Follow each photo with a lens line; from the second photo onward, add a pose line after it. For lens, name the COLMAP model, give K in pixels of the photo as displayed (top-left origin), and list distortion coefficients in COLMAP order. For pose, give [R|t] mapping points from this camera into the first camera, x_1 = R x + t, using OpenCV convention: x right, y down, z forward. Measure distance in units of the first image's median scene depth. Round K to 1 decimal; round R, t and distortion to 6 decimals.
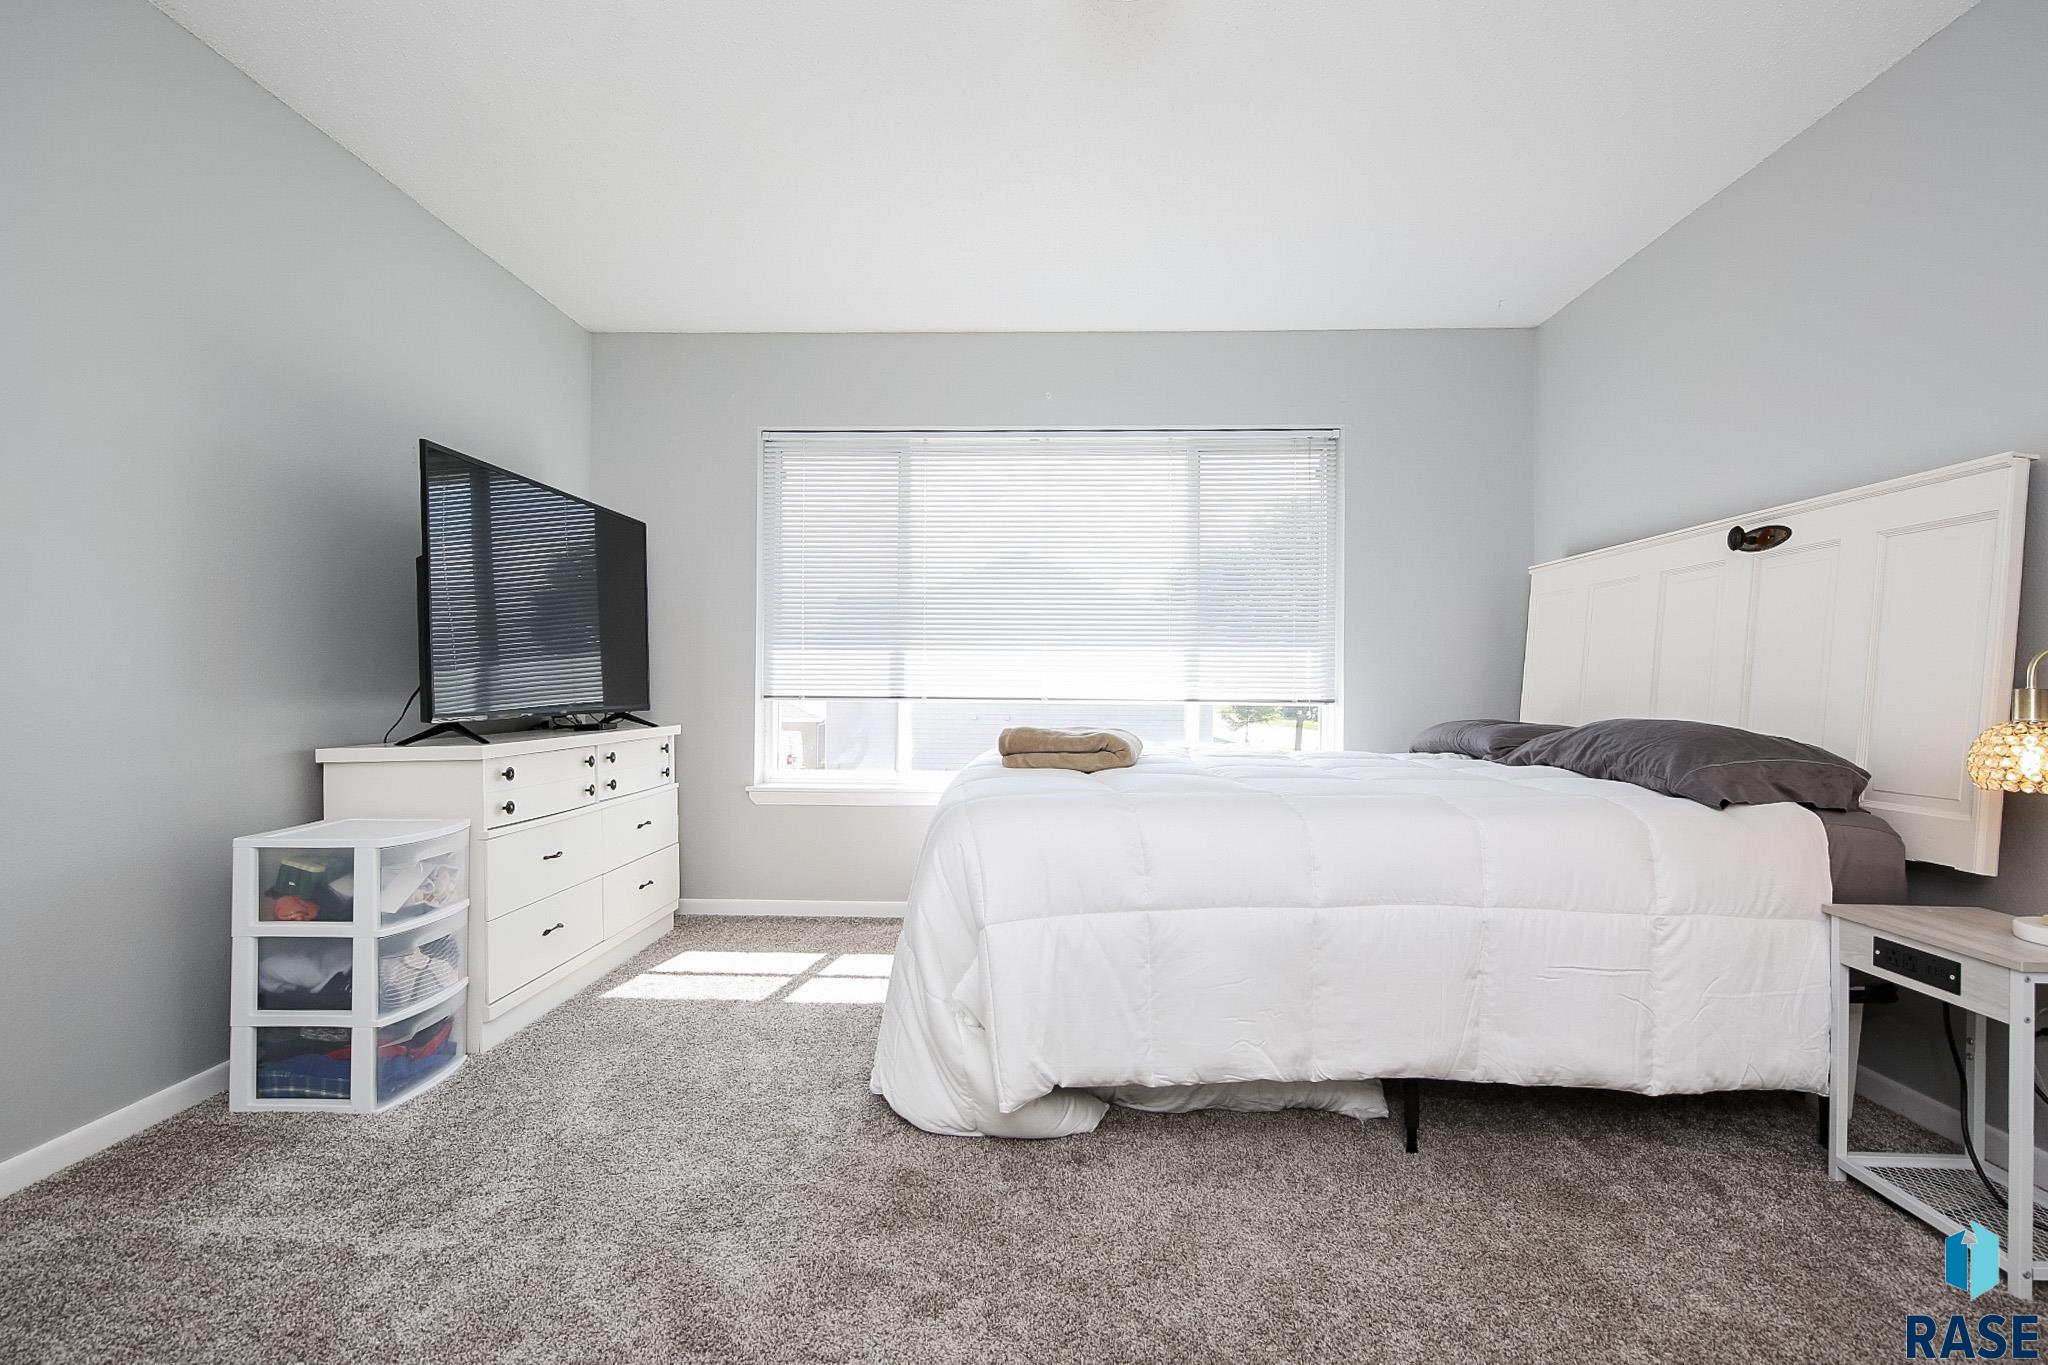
lens RADIAL K [[940.4, 0, 1024.0], [0, 940.4, 682.5], [0, 0, 1]] dist [0.001064, -0.000701]
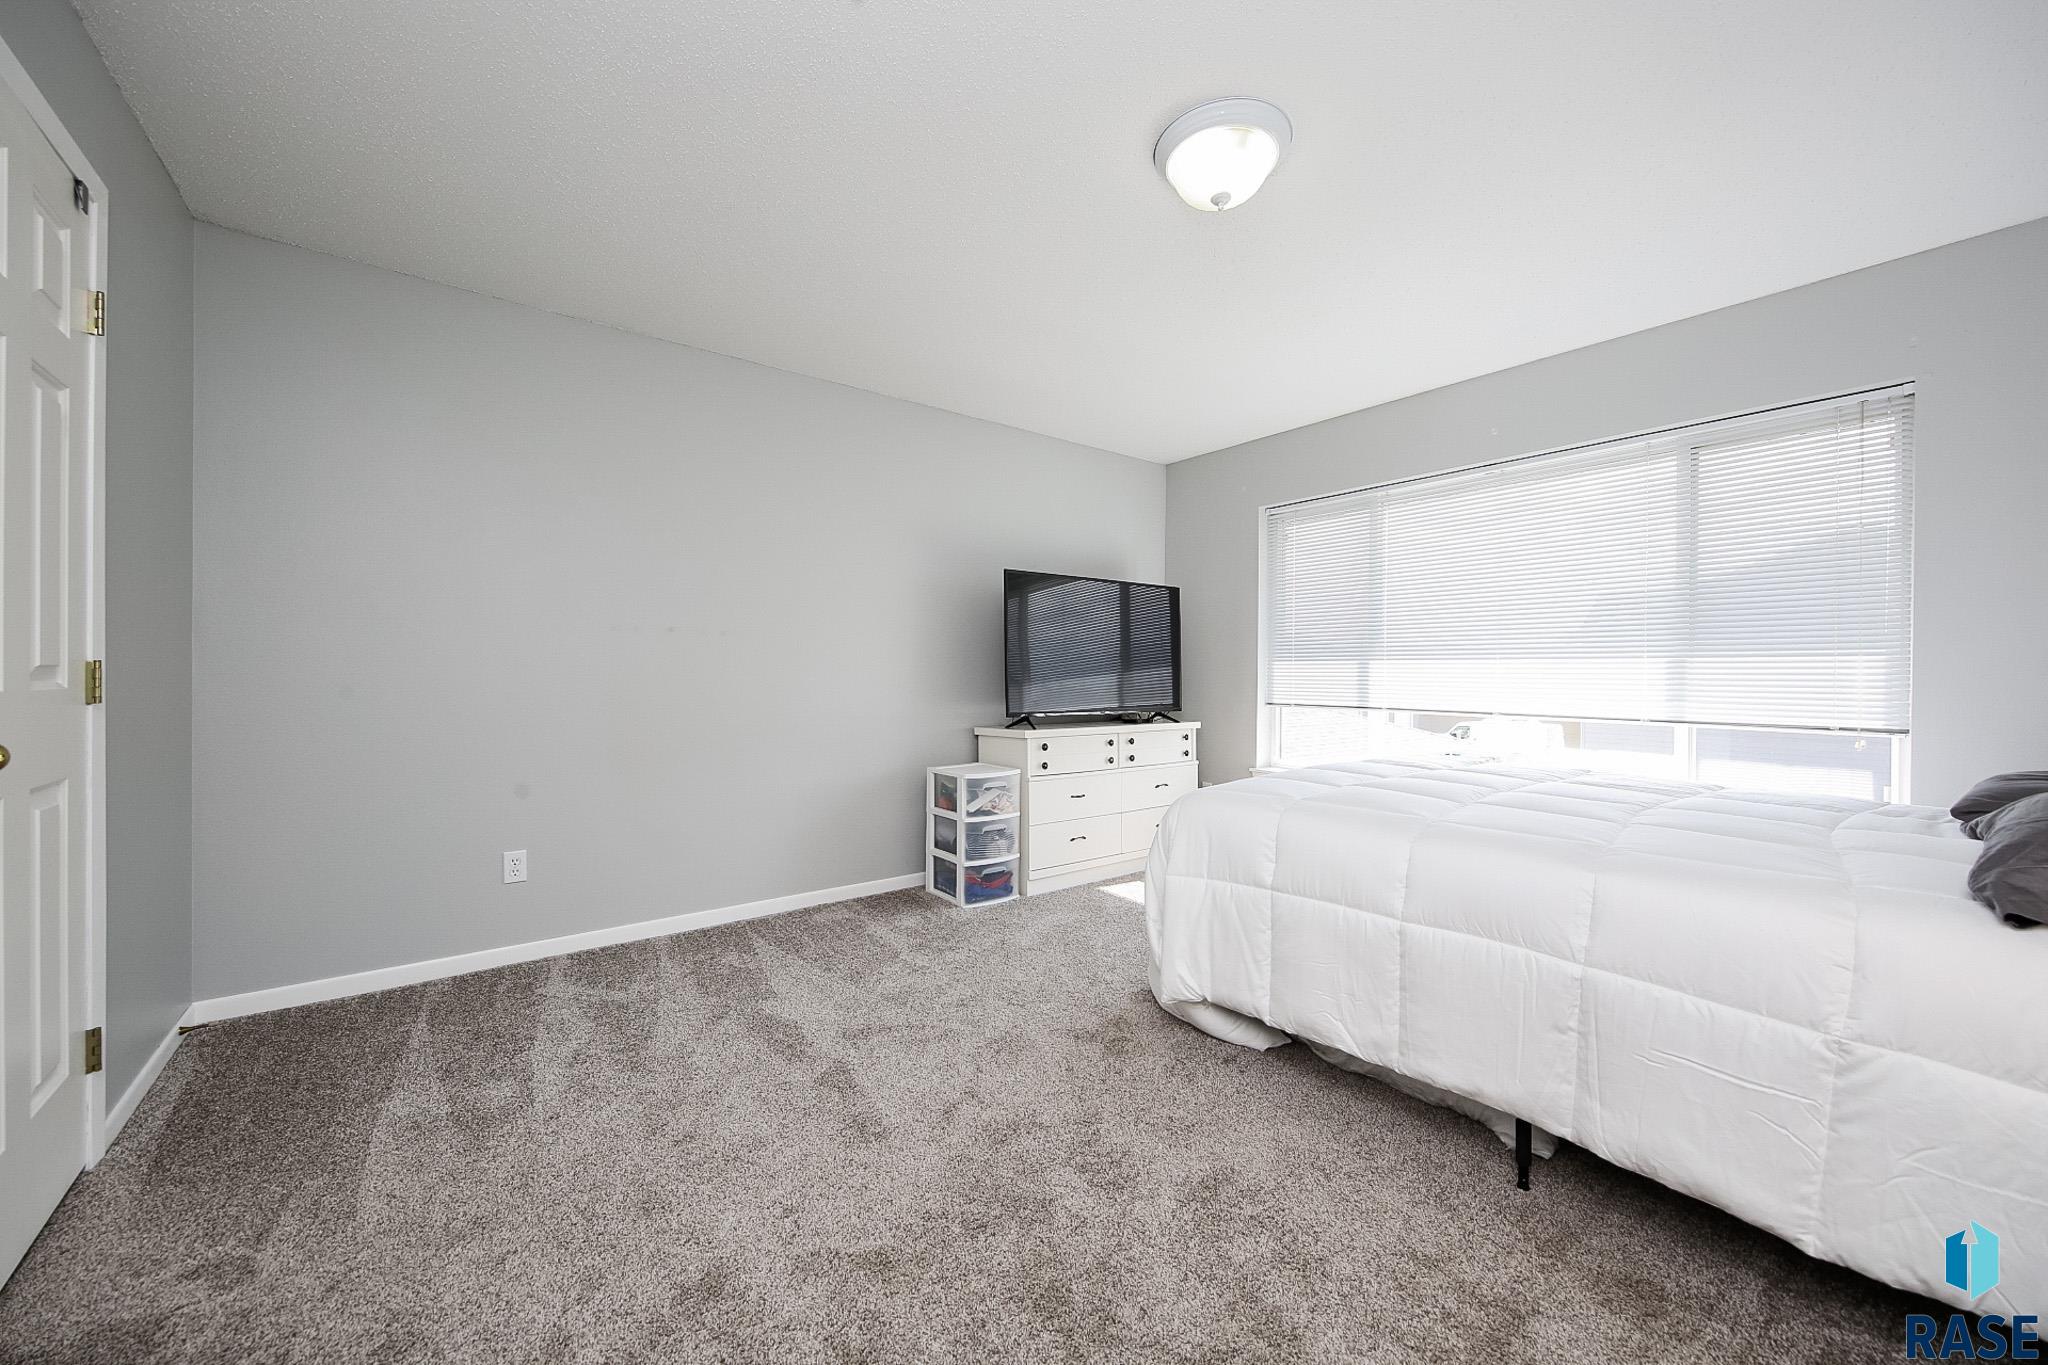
lens RADIAL K [[749.5, 0, 1024.0], [0, 749.5, 682.5], [0, 0, 1]] dist [-0.000616, -0.000198]
pose [[0.631021, 0.009155, -0.775712, 0.594329], [-0.000844, 0.999938, 0.011114, -0.046799], [0.775765, -0.006358, 0.630990, 0.068544]]
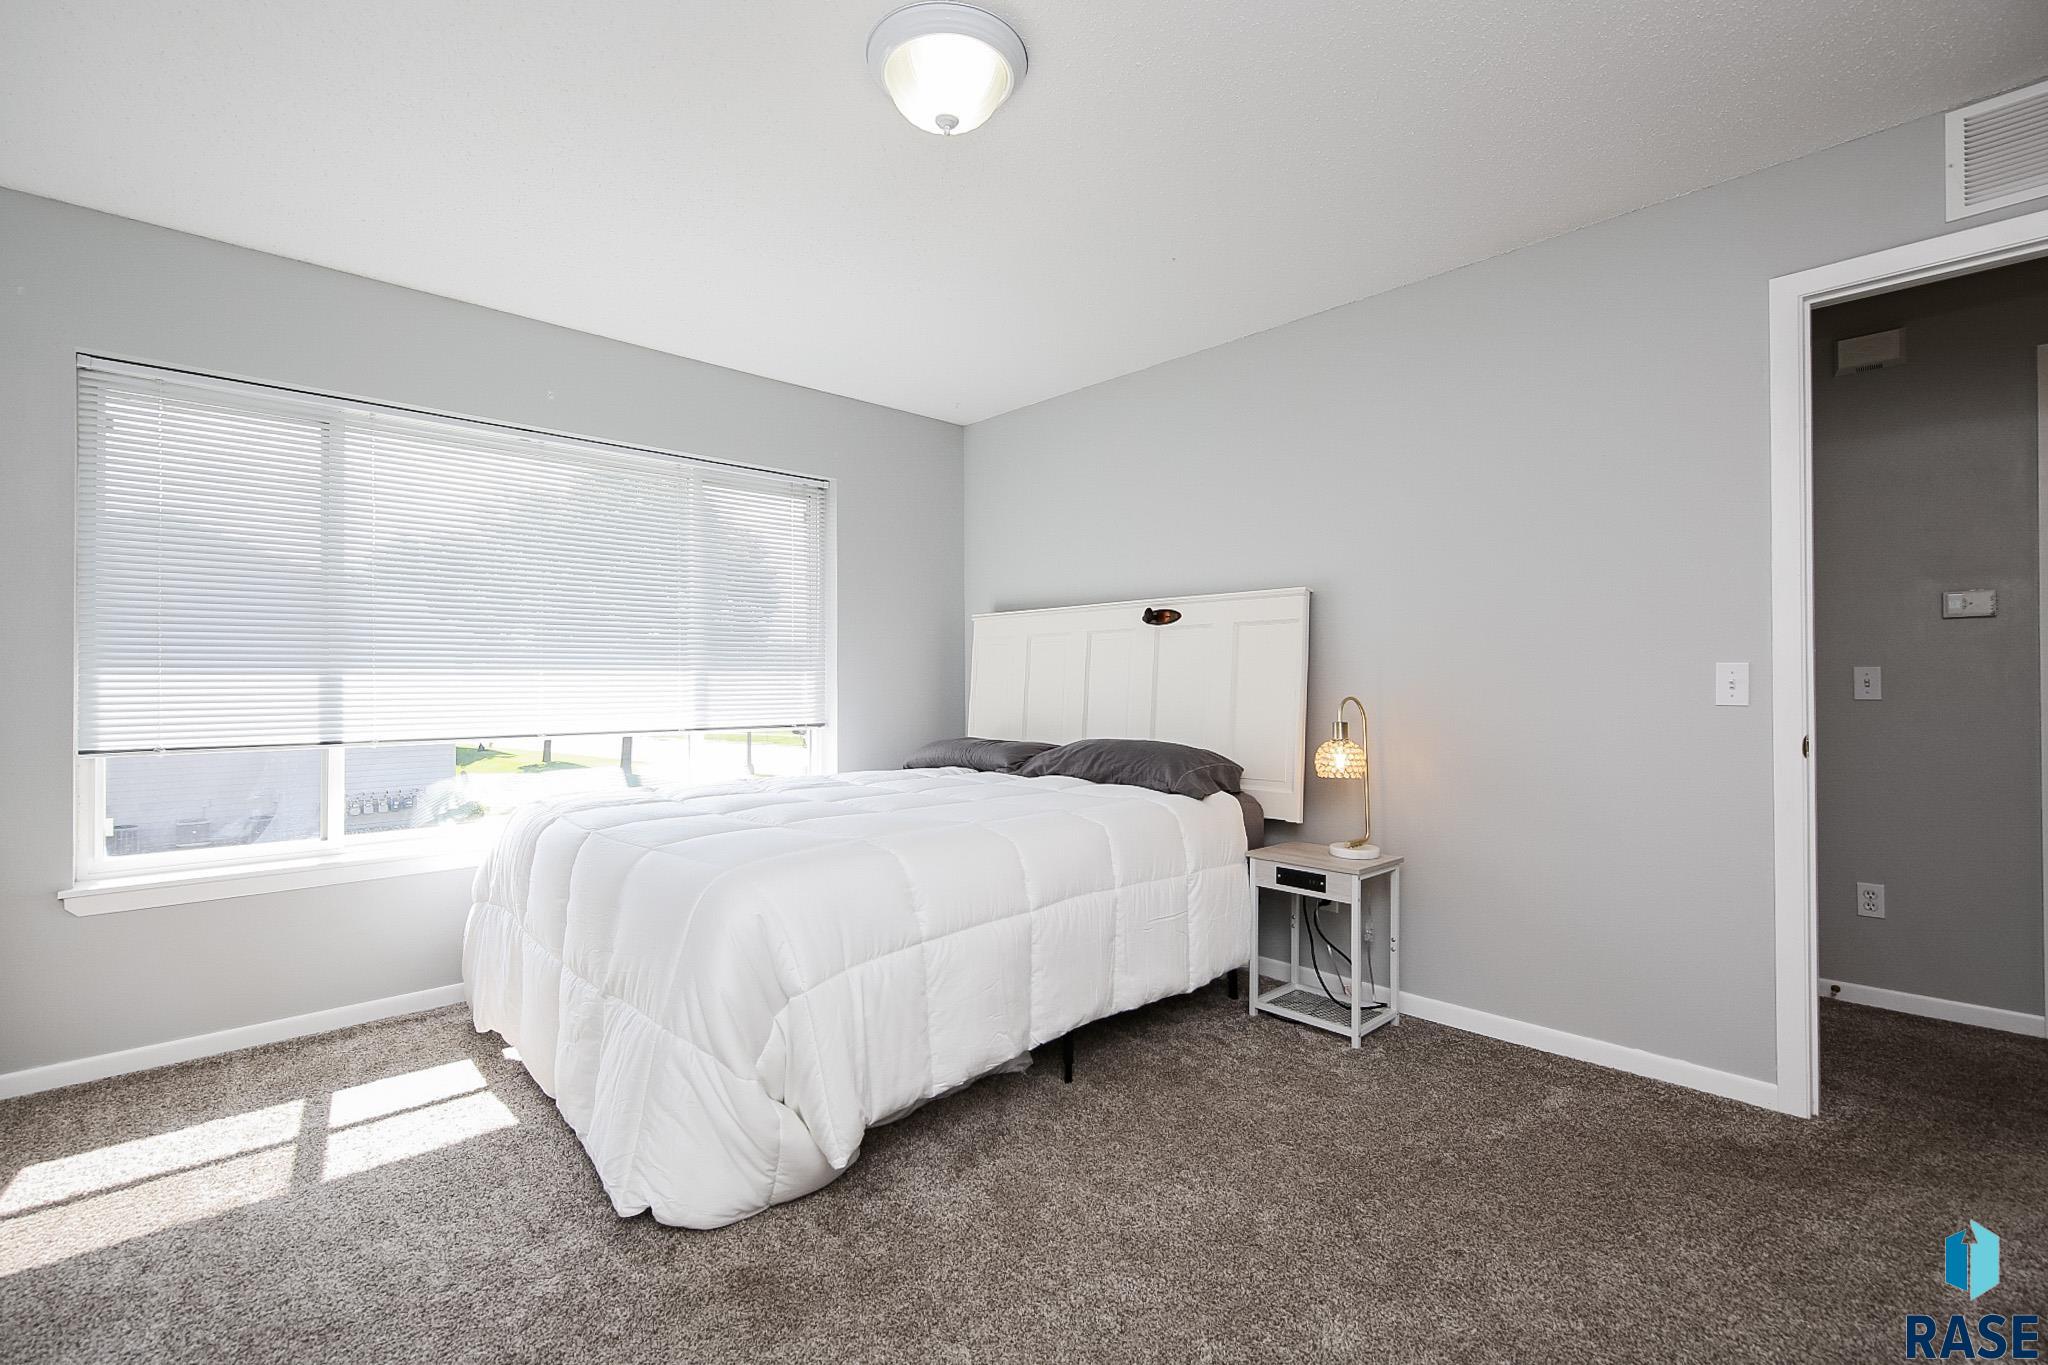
lens RADIAL K [[906.5, 0, 1025.9], [0, 906.5, 679.5], [0, 0, 1]] dist [0.000526, -0.000482]
pose [[0.699341, -0.005315, 0.714768, -0.460401], [0.005075, 0.999984, 0.002470, -0.060068], [-0.714770, 0.001900, 0.699357, 0.132119]]
